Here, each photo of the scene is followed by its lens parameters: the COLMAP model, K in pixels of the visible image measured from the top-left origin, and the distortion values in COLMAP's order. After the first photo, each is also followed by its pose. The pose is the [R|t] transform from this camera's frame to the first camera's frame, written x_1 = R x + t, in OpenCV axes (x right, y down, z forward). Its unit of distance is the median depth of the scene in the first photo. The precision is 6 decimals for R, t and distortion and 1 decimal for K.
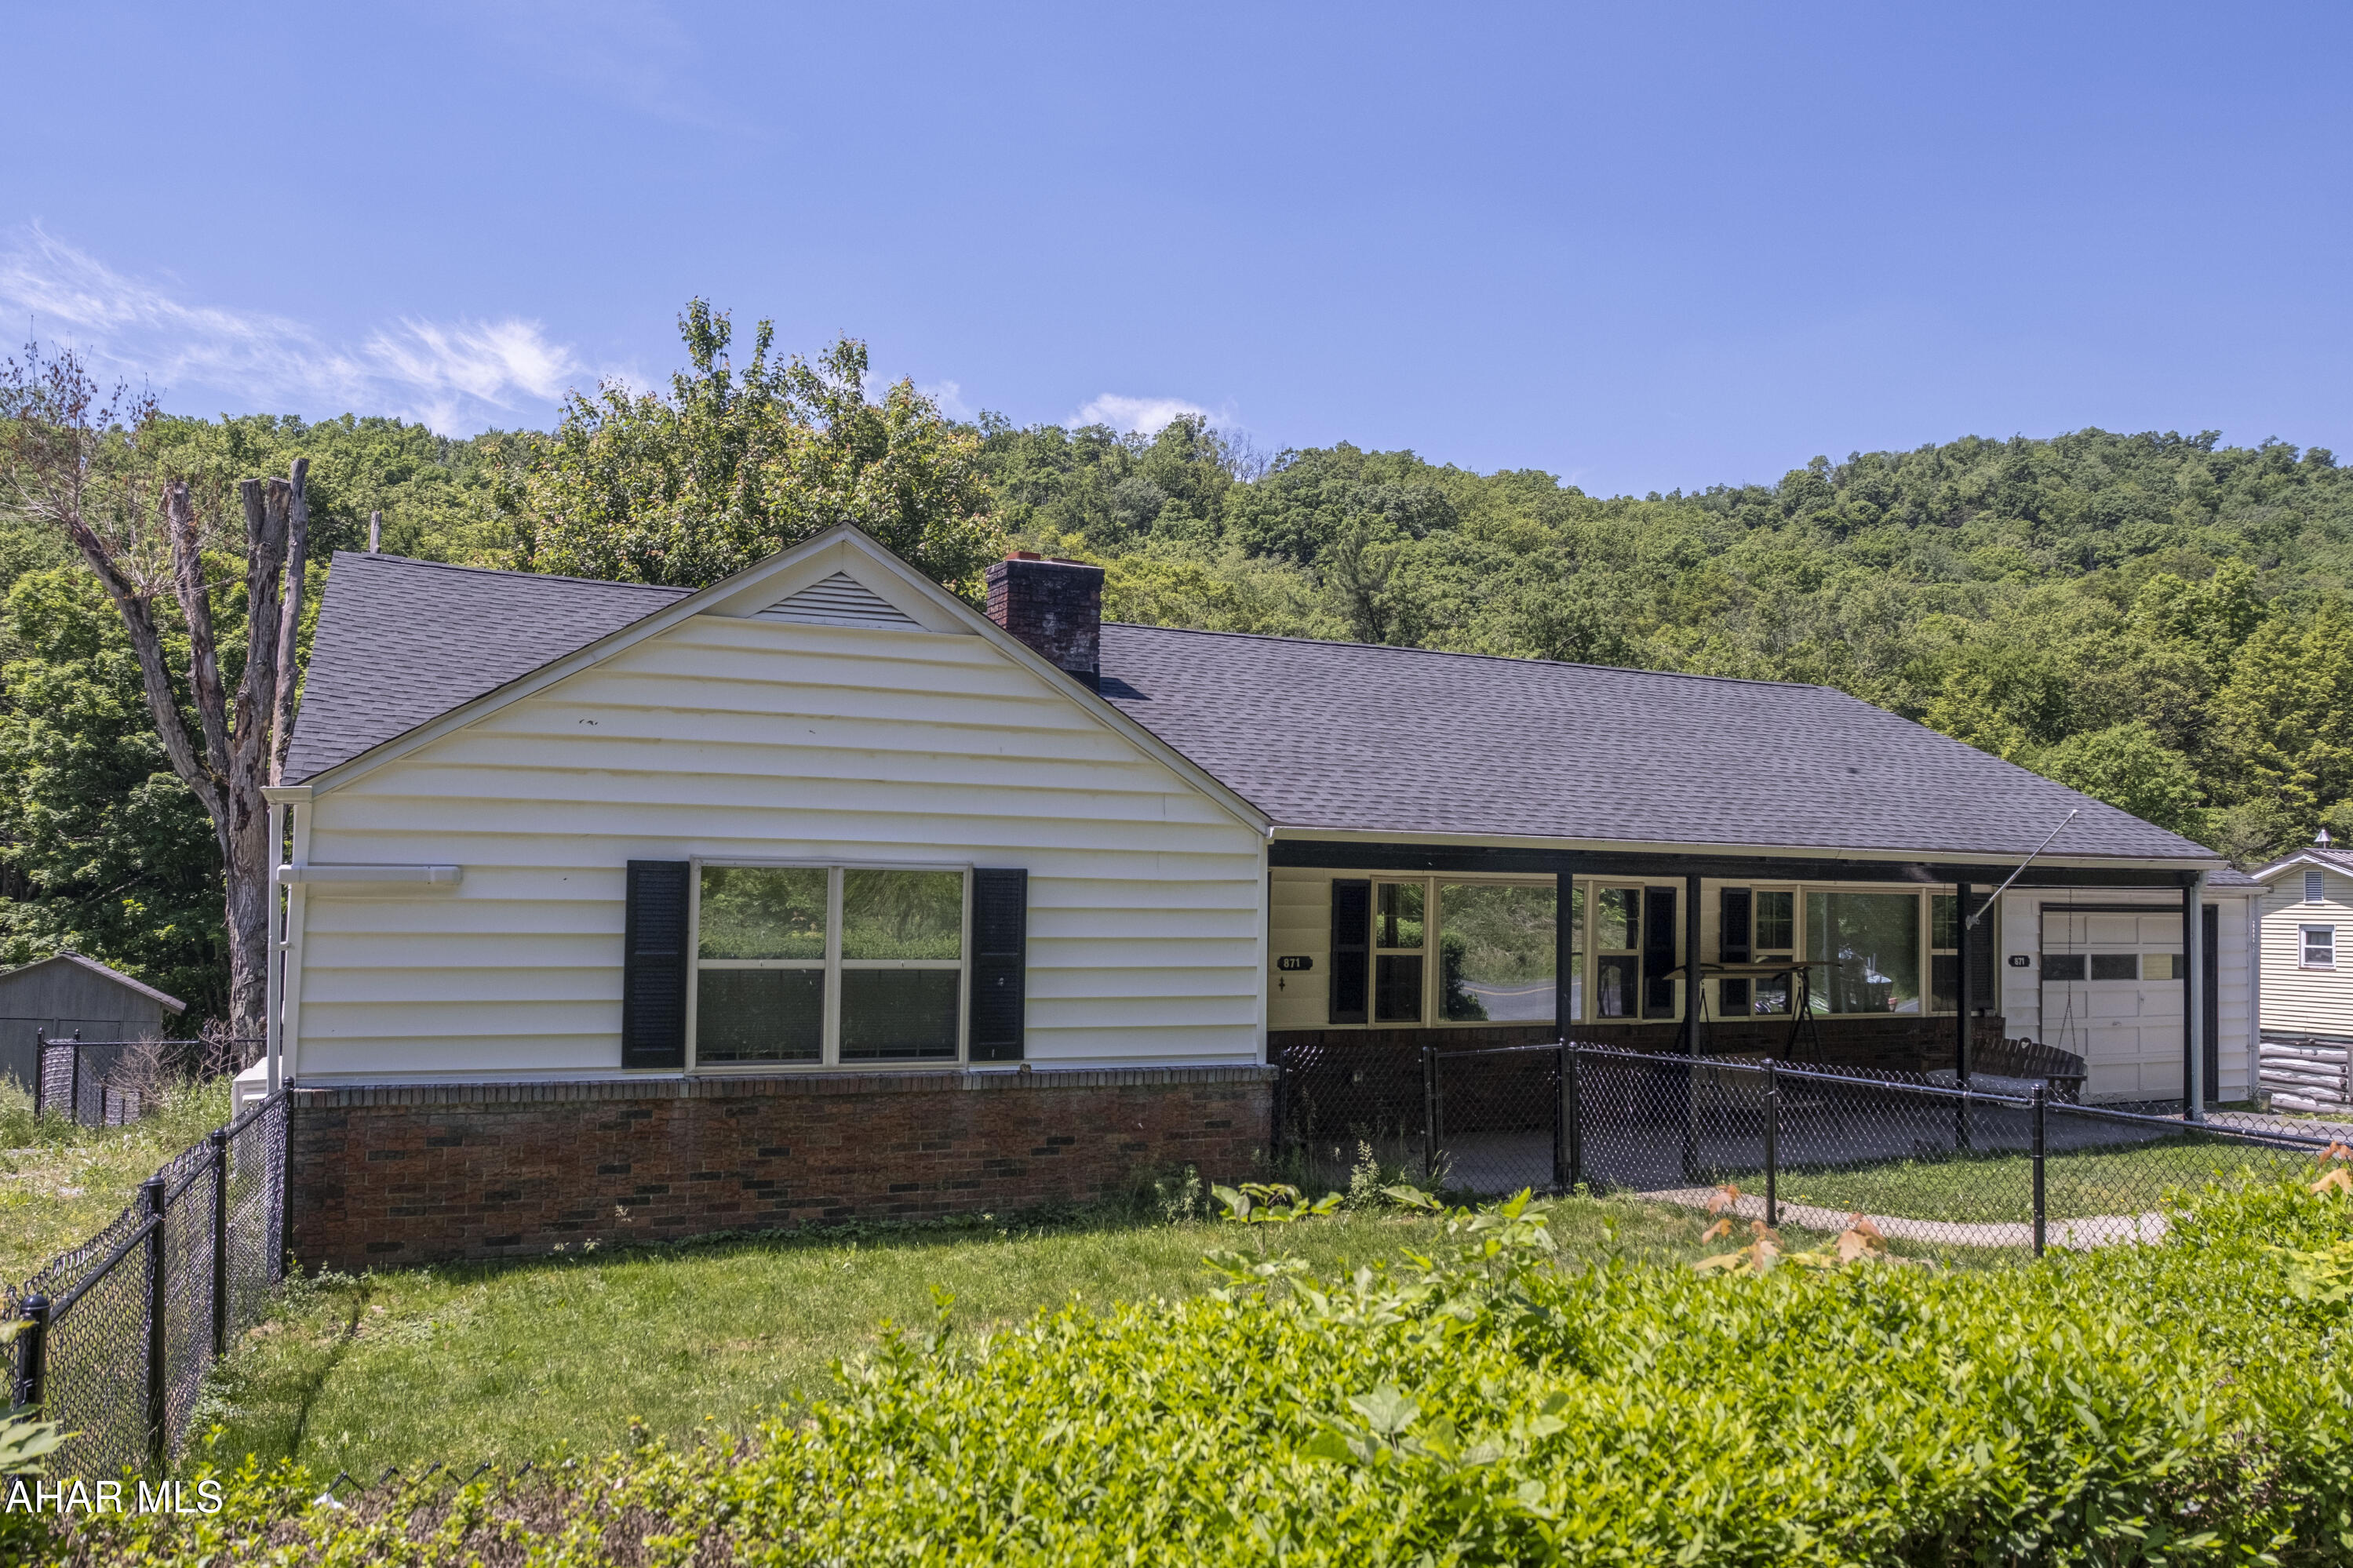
lens RADIAL K [[1711.5, 0, 1120.8], [0, 1711.5, 786.6], [0, 0, 1]] dist [-0.072735, 0.044544]
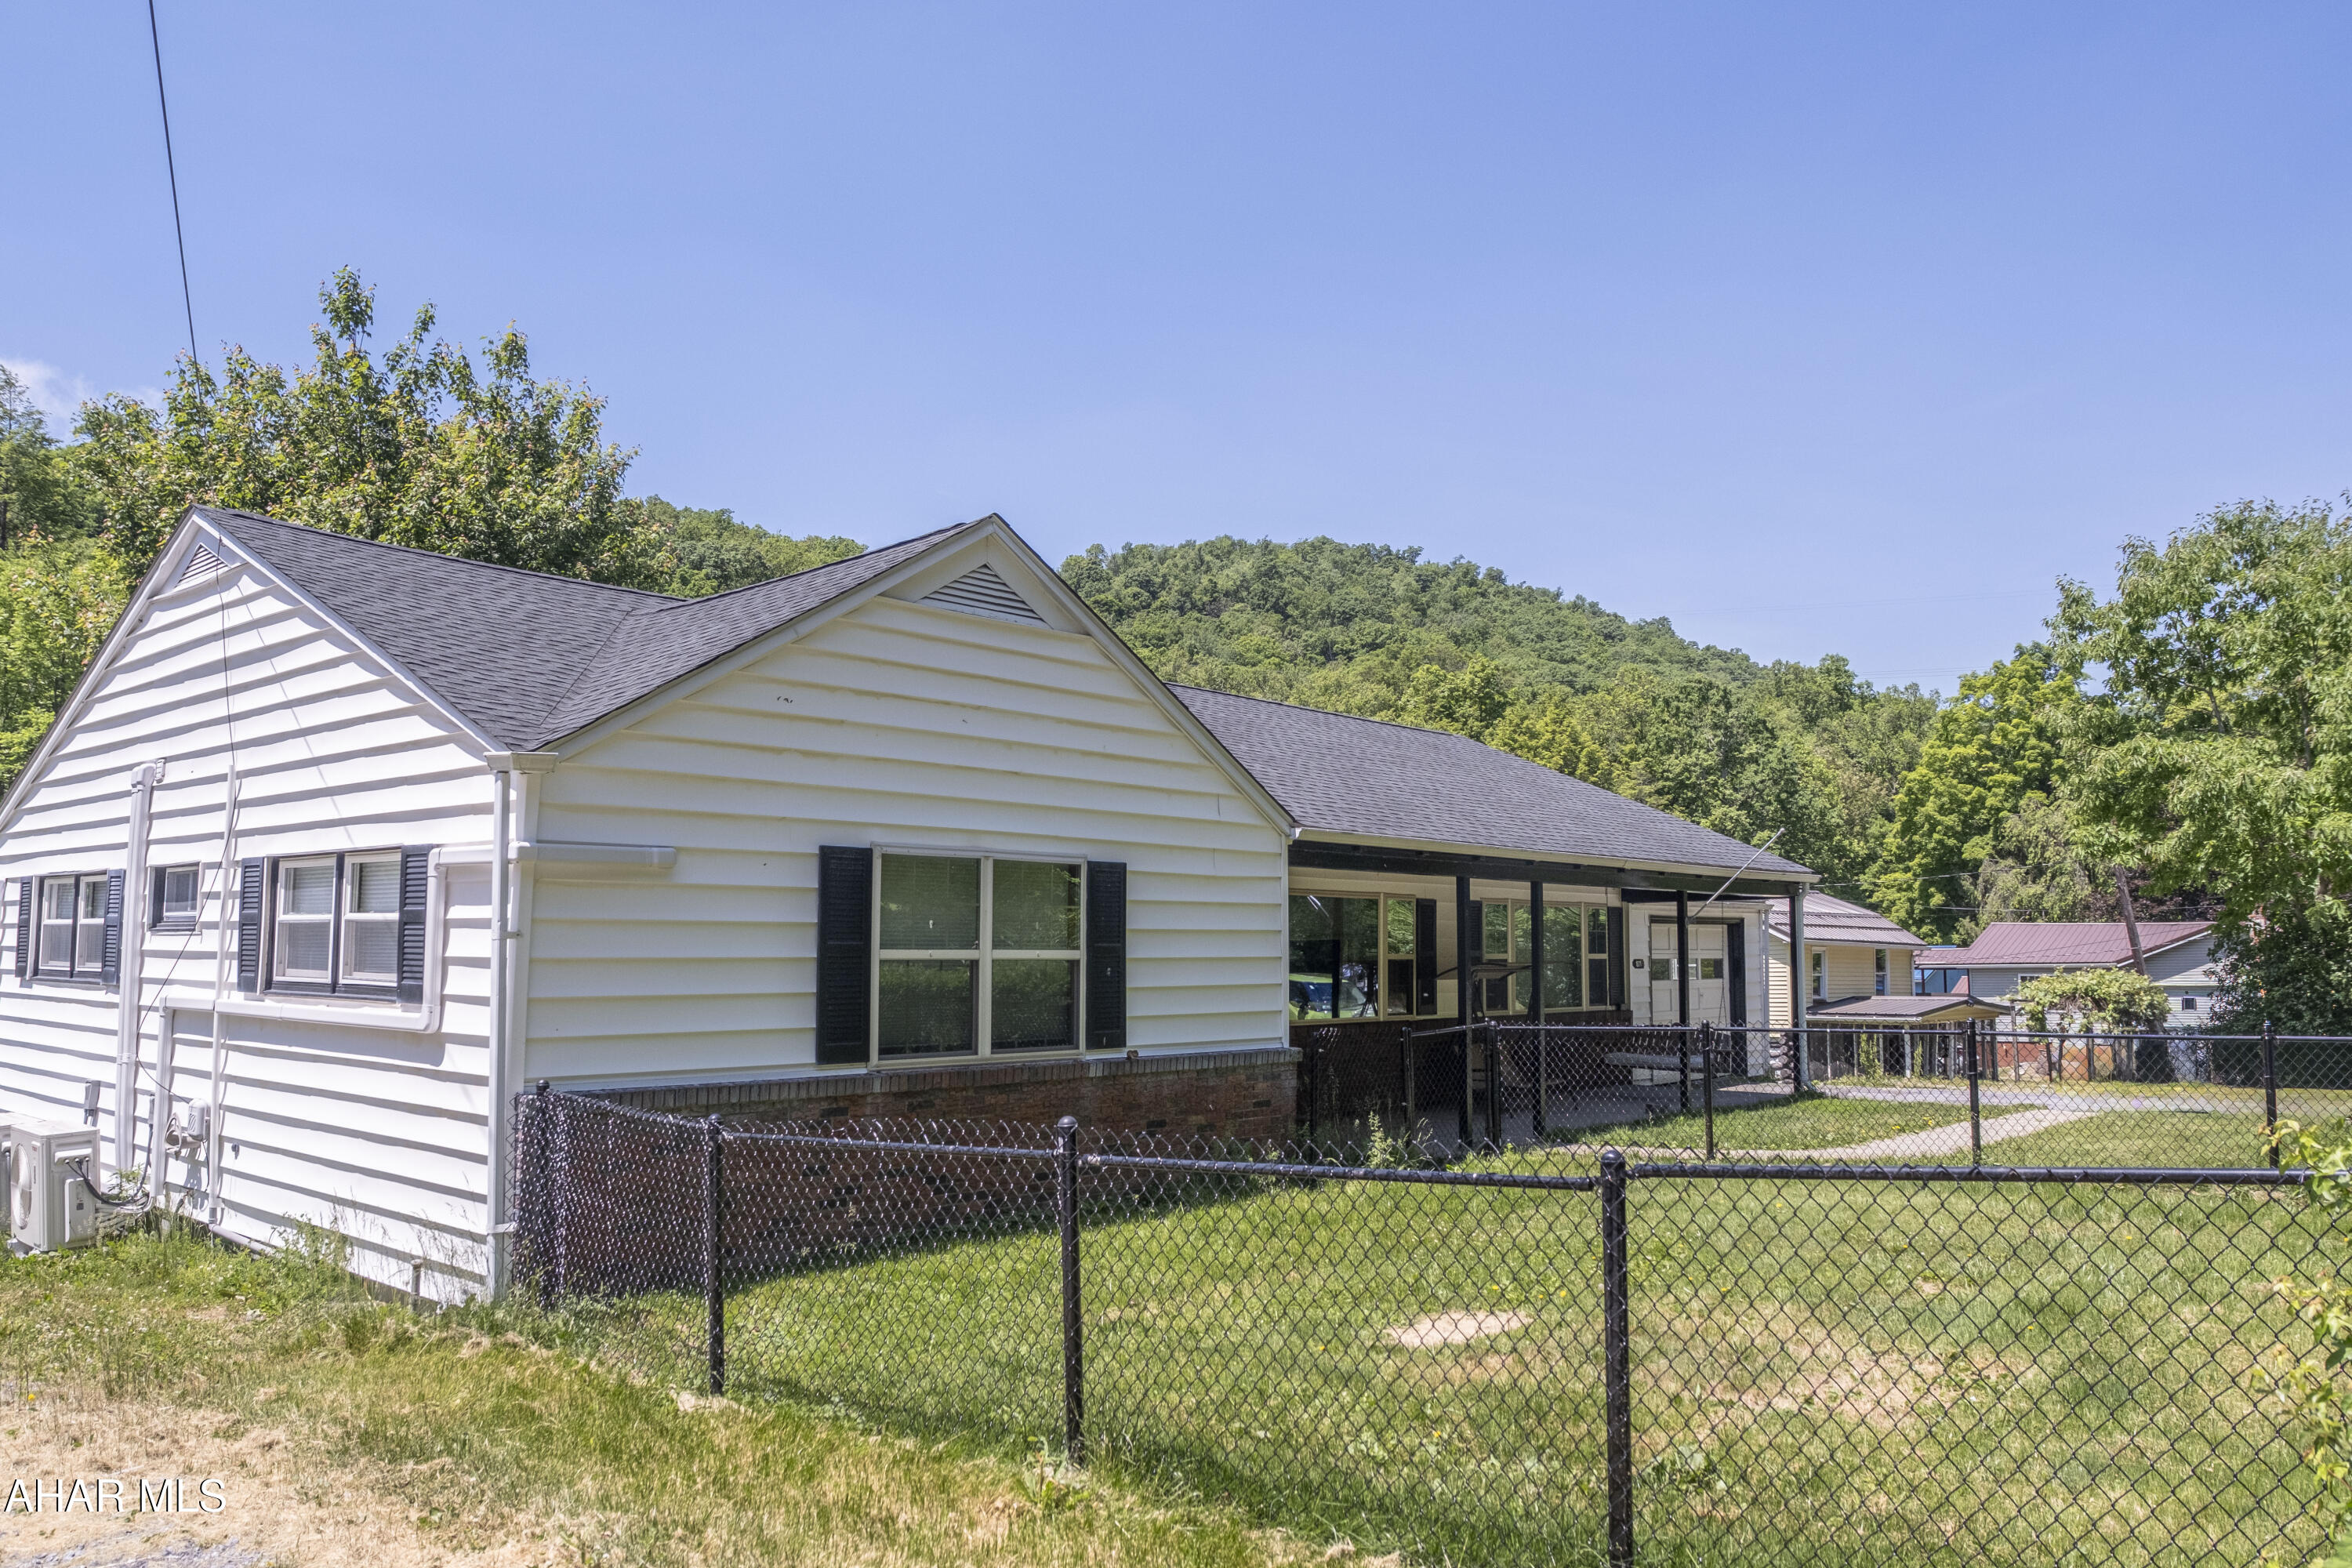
lens RADIAL K [[1711.0, 0, 1120.3], [0, 1711.0, 786.6], [0, 0, 1]] dist [-0.072735, 0.044544]
pose [[0.915943, 0.021311, 0.400742, -0.292144], [-0.006510, 0.999247, -0.038259, 0.025650], [-0.401255, 0.032434, 0.915392, 0.030302]]
